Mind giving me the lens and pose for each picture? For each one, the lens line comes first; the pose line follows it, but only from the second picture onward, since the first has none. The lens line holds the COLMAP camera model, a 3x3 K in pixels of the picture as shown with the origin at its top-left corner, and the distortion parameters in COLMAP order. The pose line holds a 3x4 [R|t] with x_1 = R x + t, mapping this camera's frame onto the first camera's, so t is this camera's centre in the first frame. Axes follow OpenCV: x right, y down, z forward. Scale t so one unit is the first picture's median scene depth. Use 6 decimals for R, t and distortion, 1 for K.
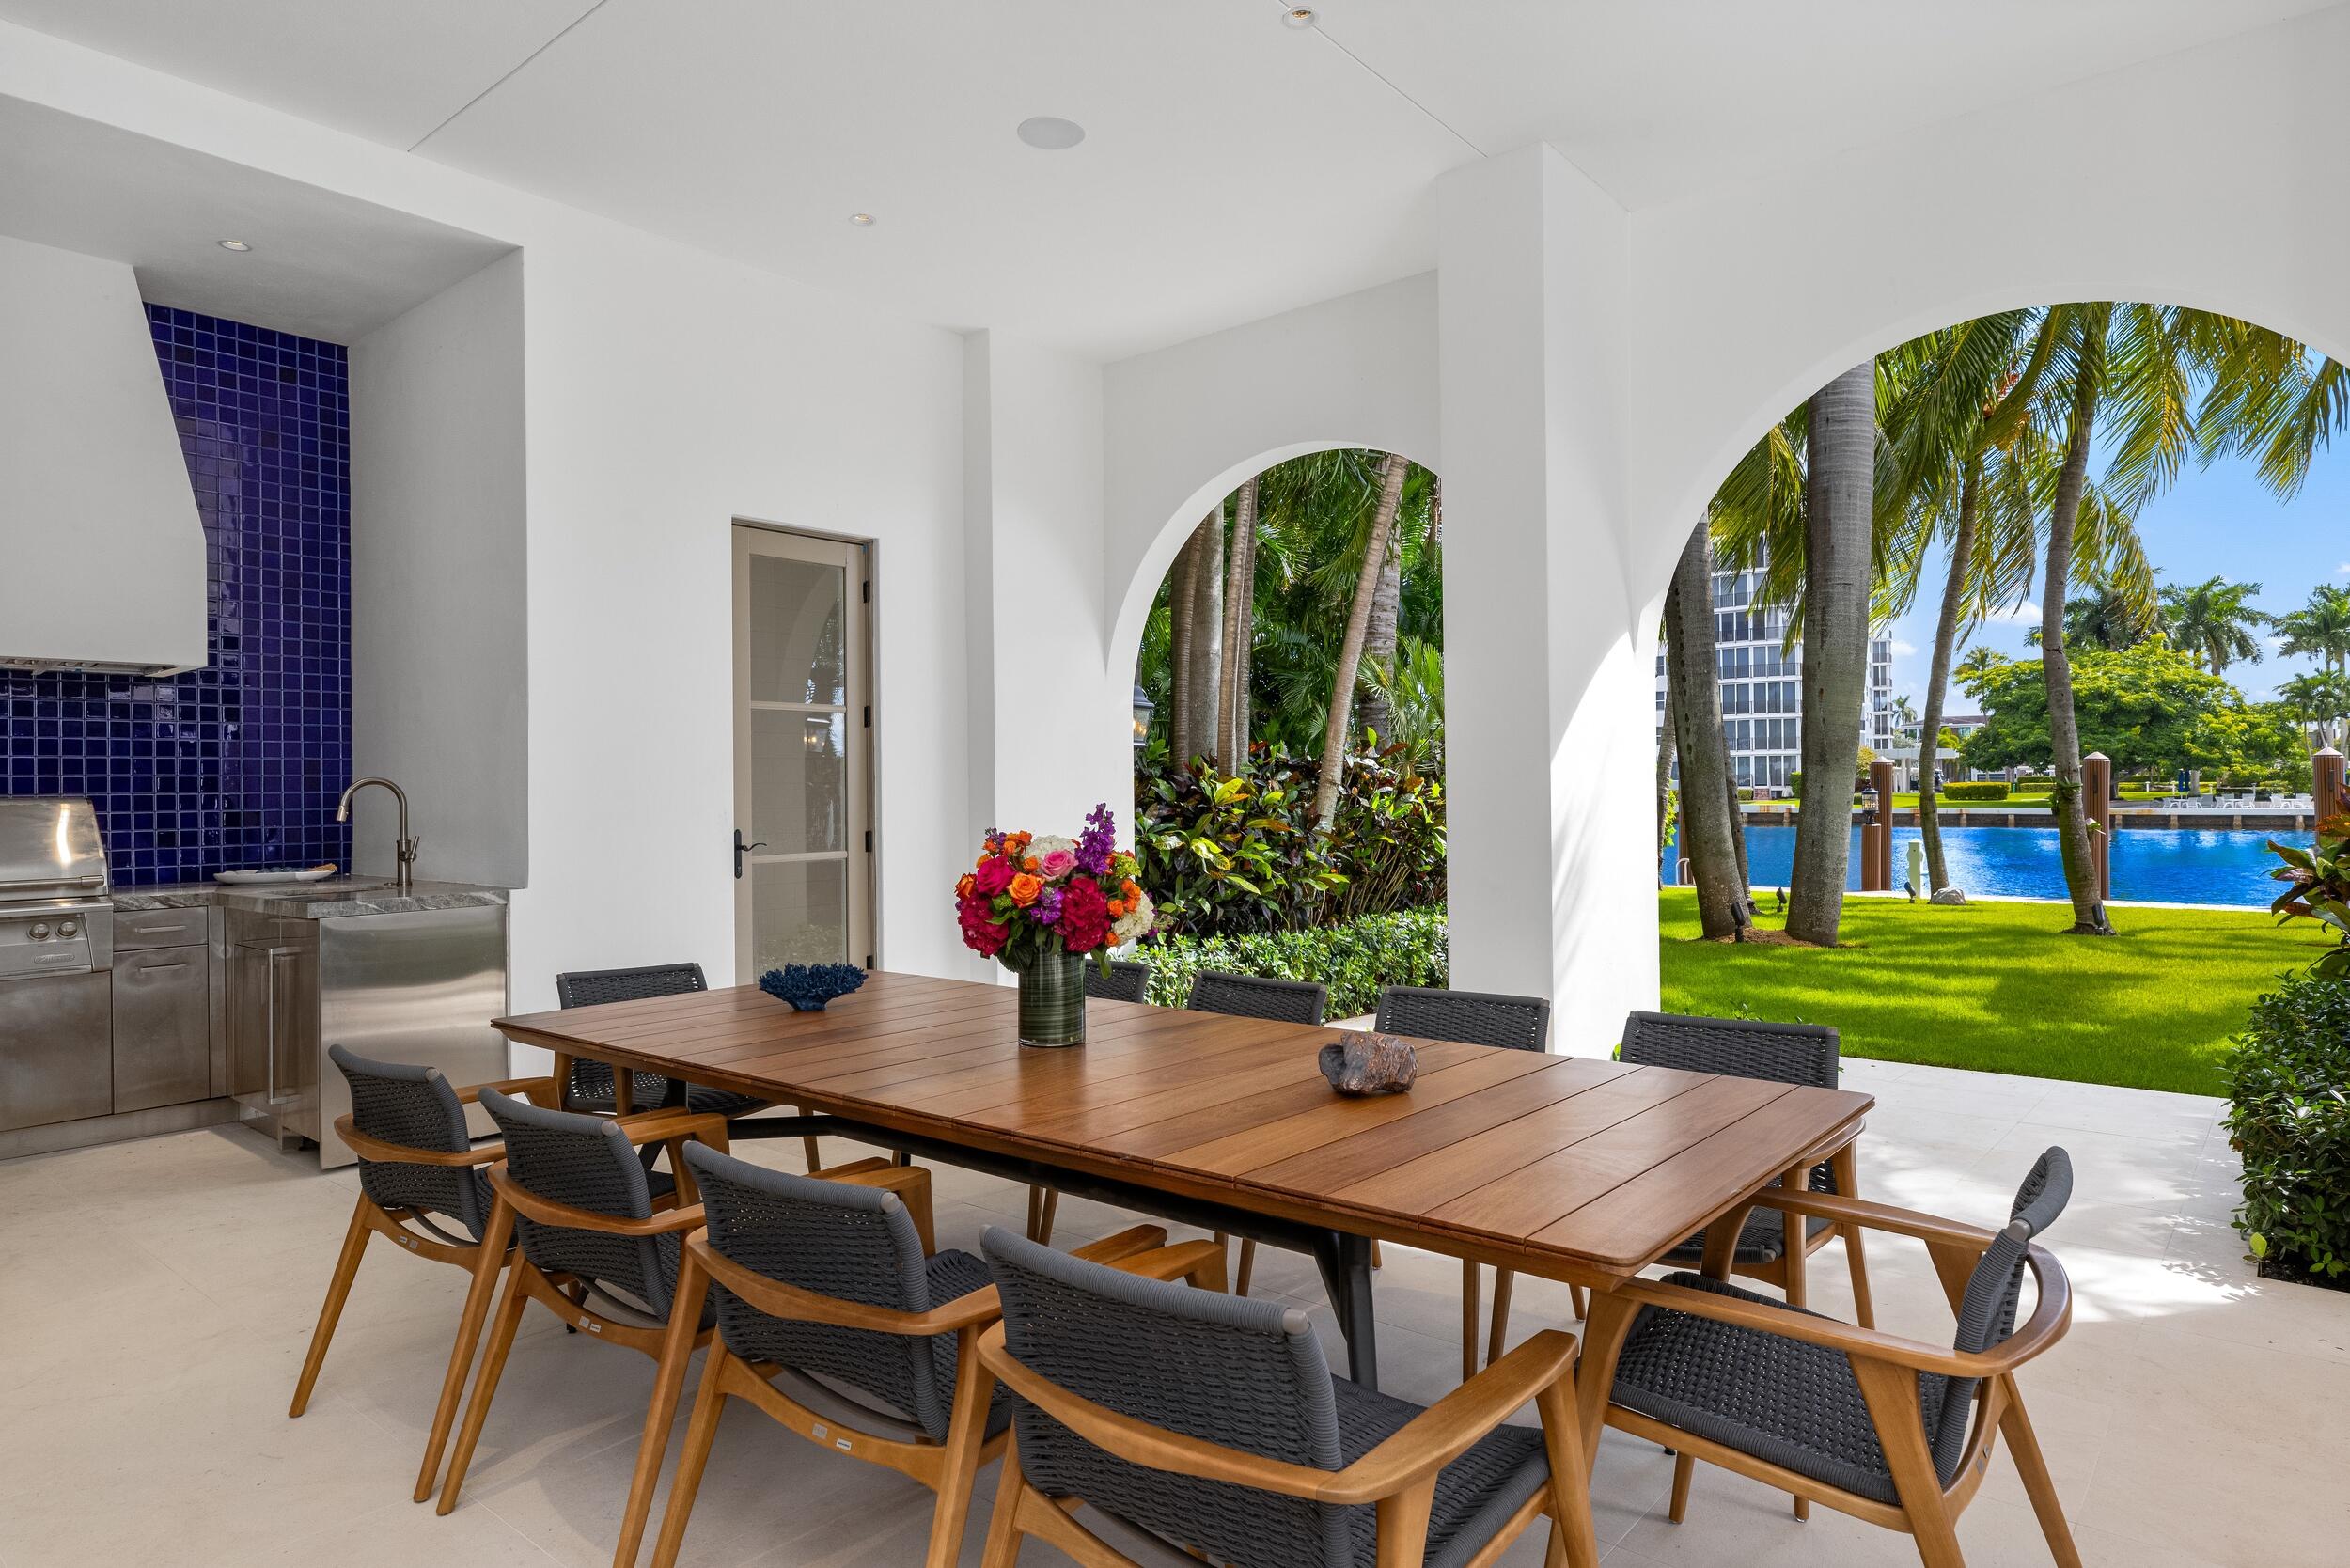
lens RADIAL K [[1350.8, 0, 1175.0], [0, 1350.8, 784.0], [0, 0, 1]] dist [0.001964, 0.000437]
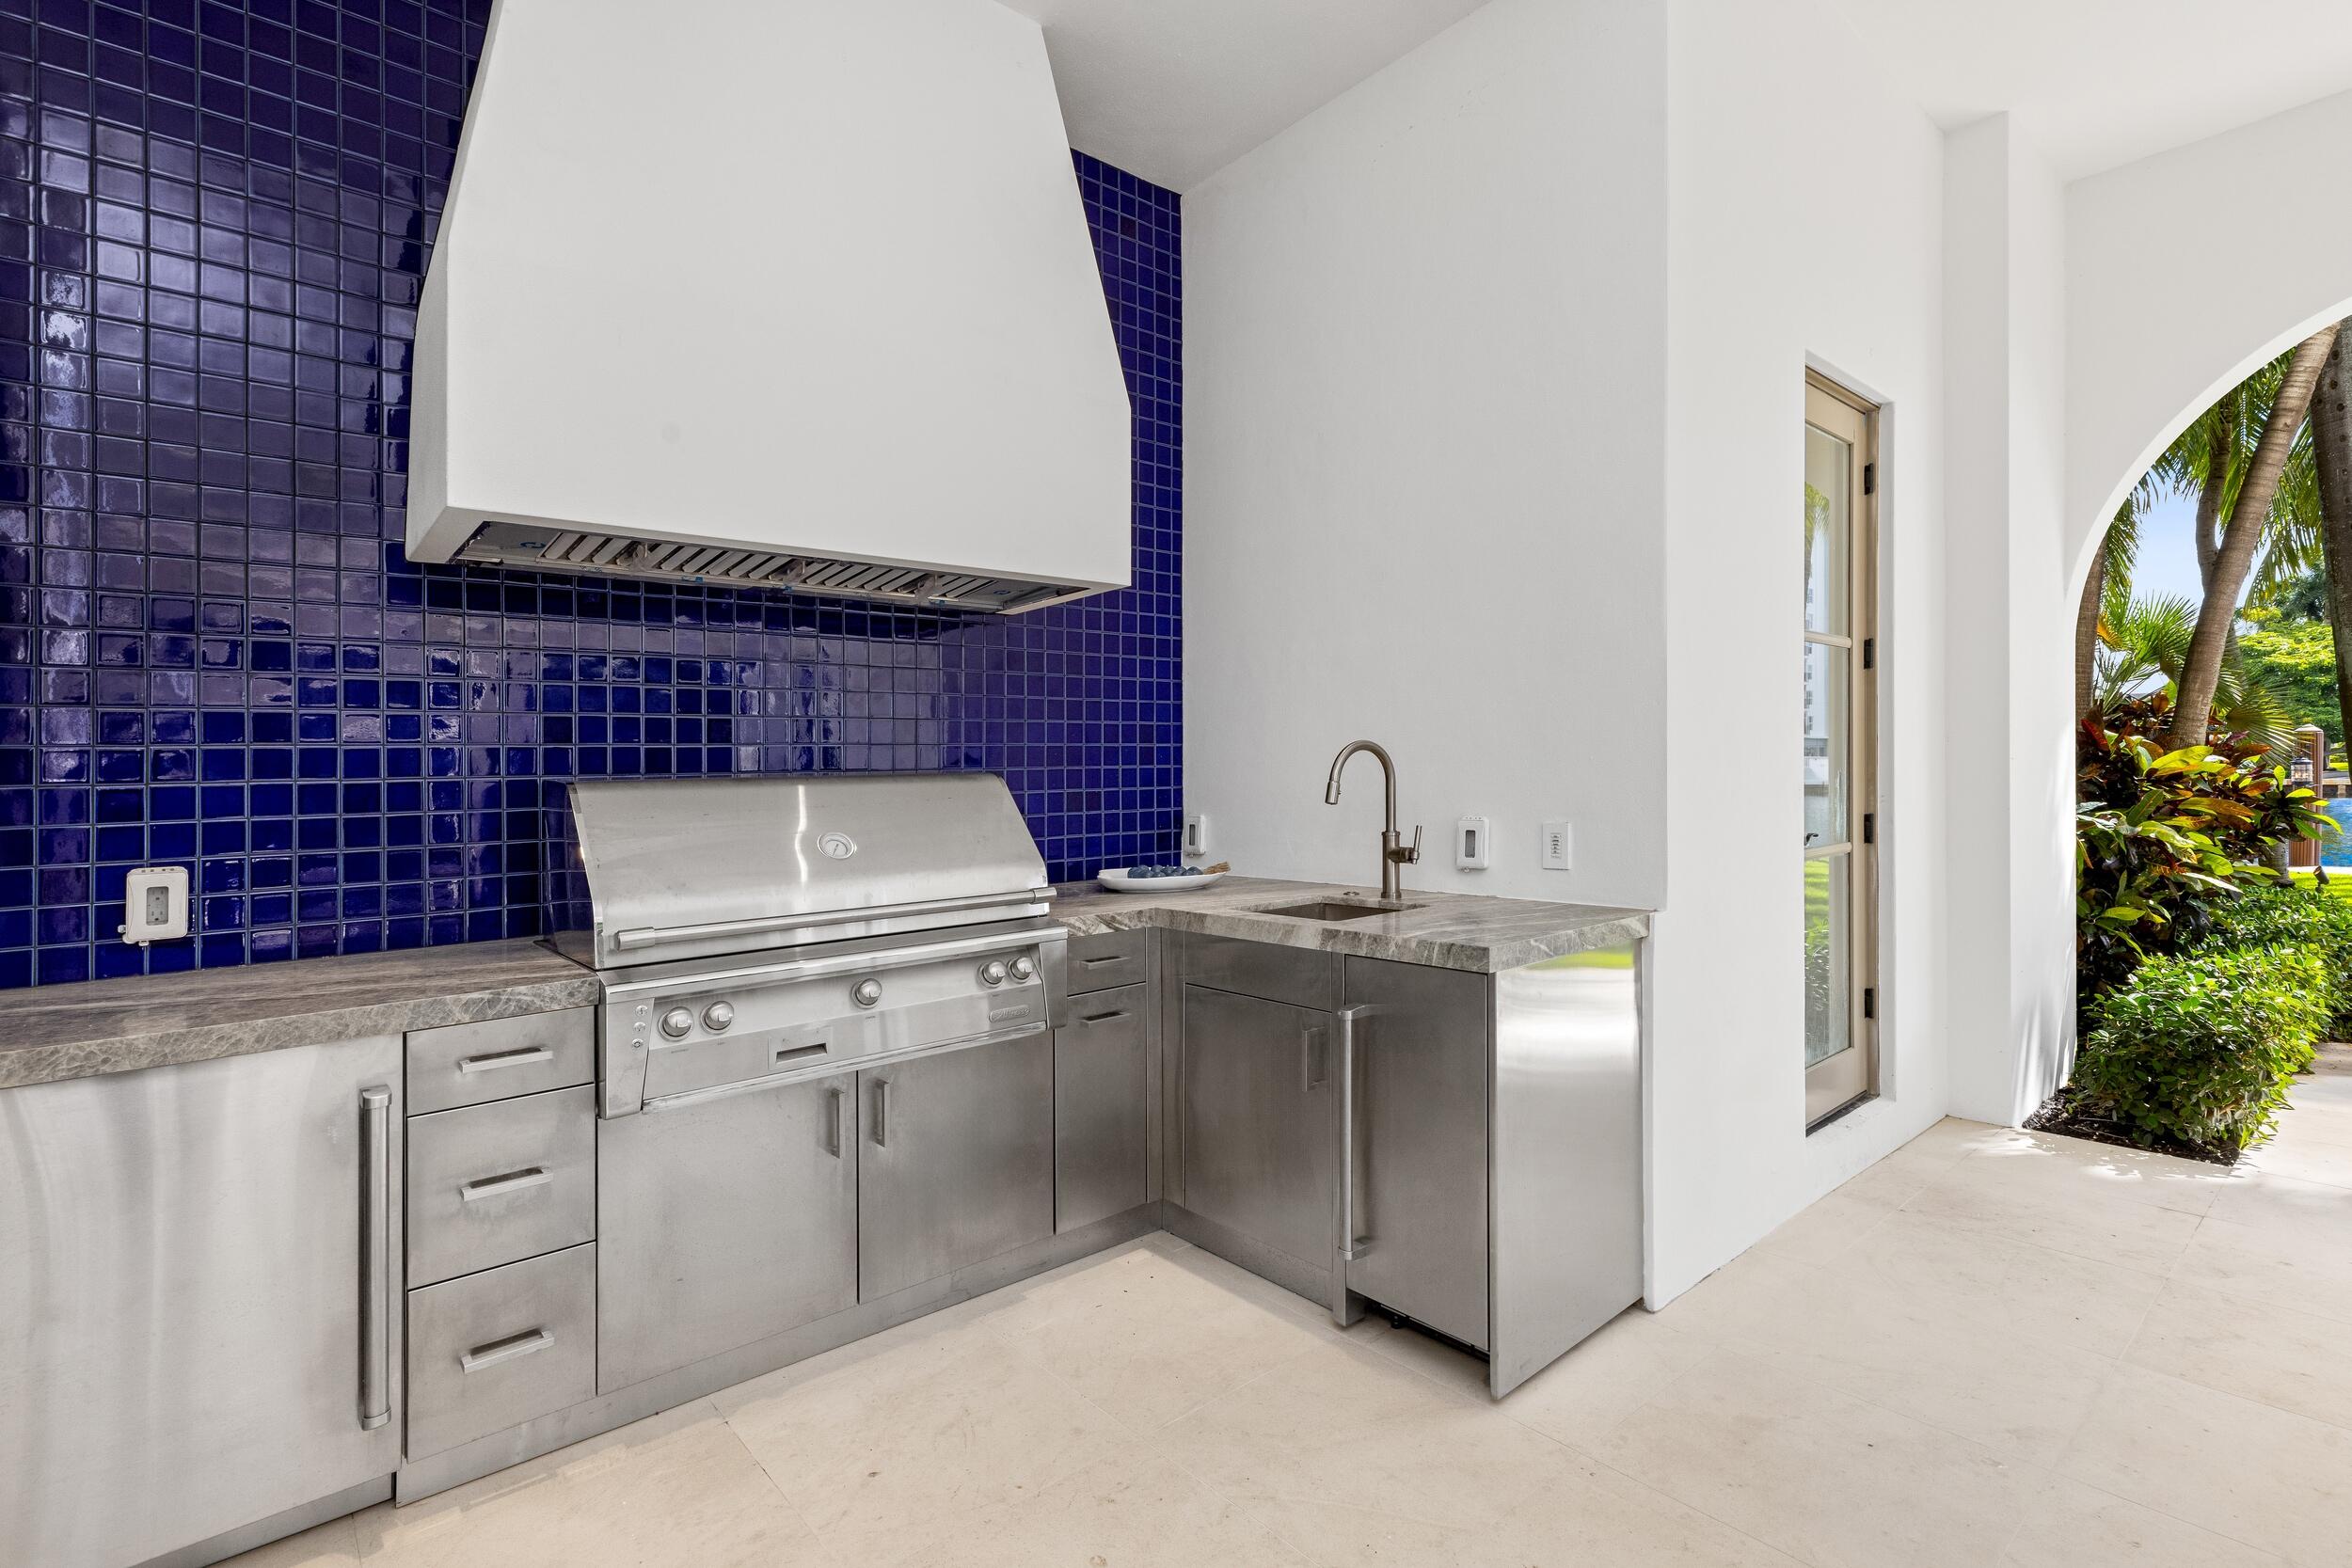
lens RADIAL K [[1102.7, 0, 1169.5], [0, 1102.7, 762.2], [0, 0, 1]] dist [0.000591, -0.000203]
pose [[0.983709, -0.007338, -0.179620, -0.520331], [0.007201, 0.999973, -0.001415, 0.005162], [0.179626, 0.000099, 0.983735, 0.382659]]
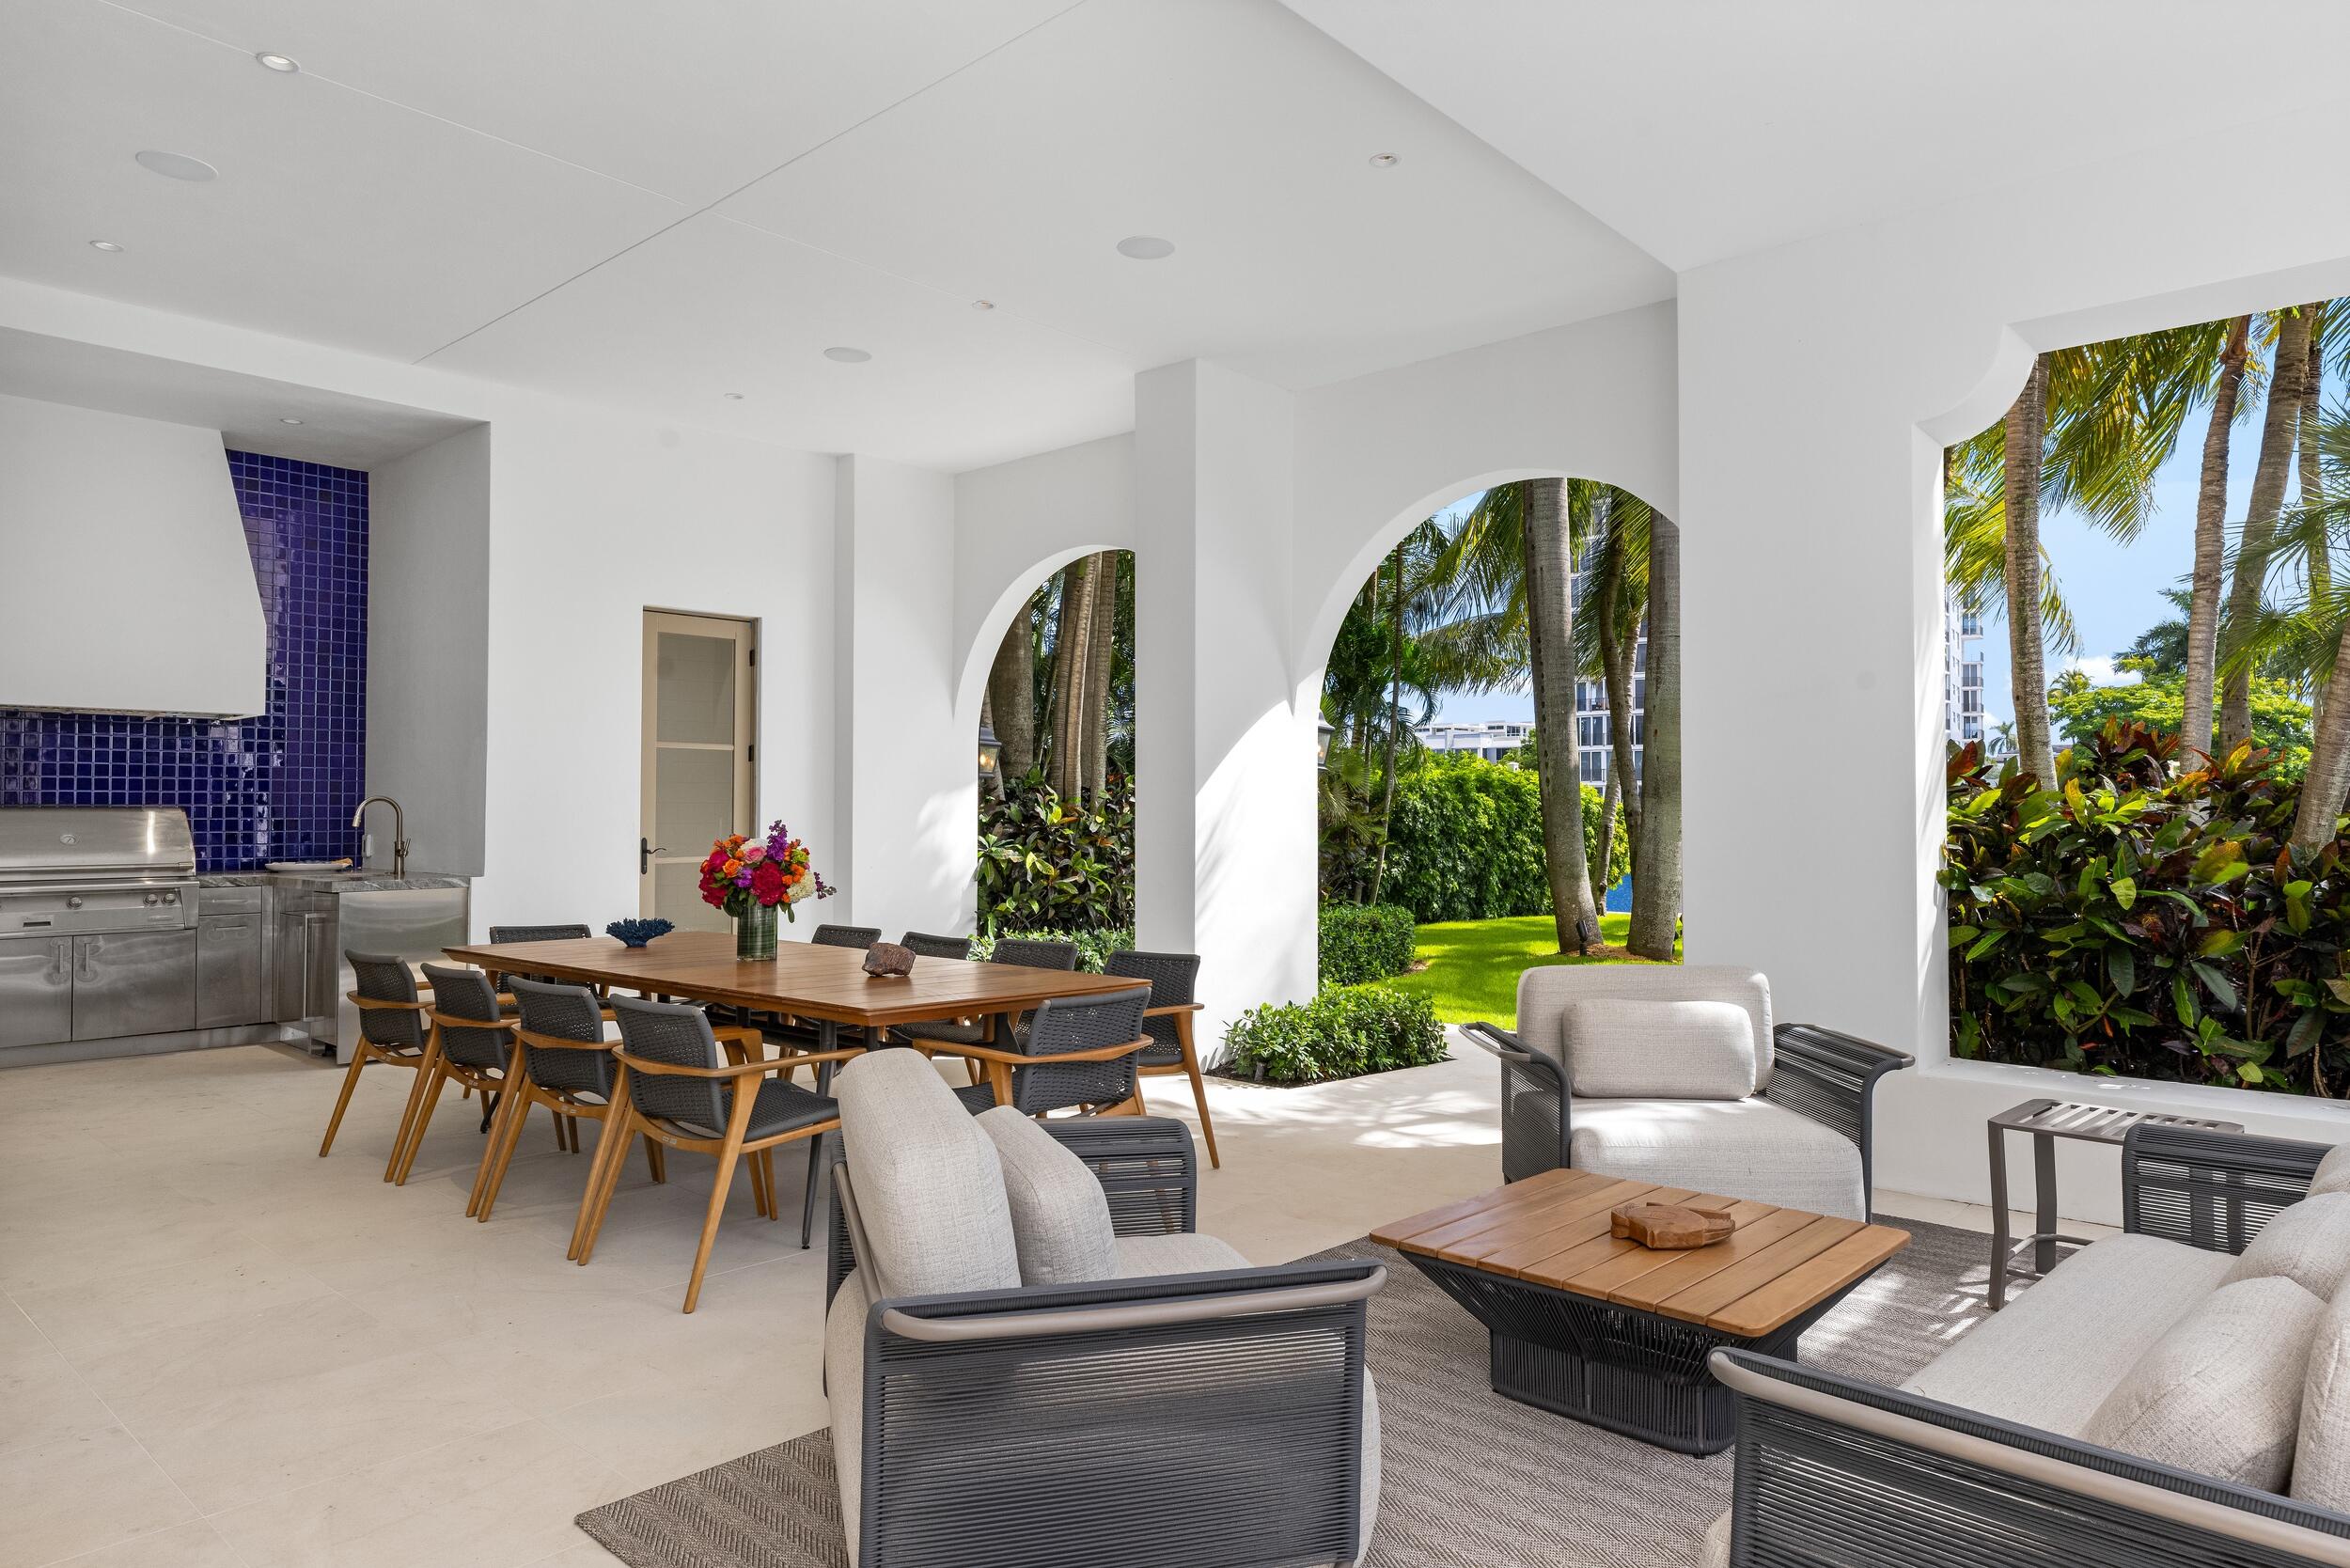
lens RADIAL K [[1444.5, 0, 1175.0], [0, 1444.5, 784.0], [0, 0, 1]] dist [-0.000032, -0.001056]
pose [[0.999139, 0.012900, -0.039426, 0.251022], [-0.013490, 0.999800, -0.014739, -0.005416], [0.039228, 0.015258, 0.999114, -0.400599]]
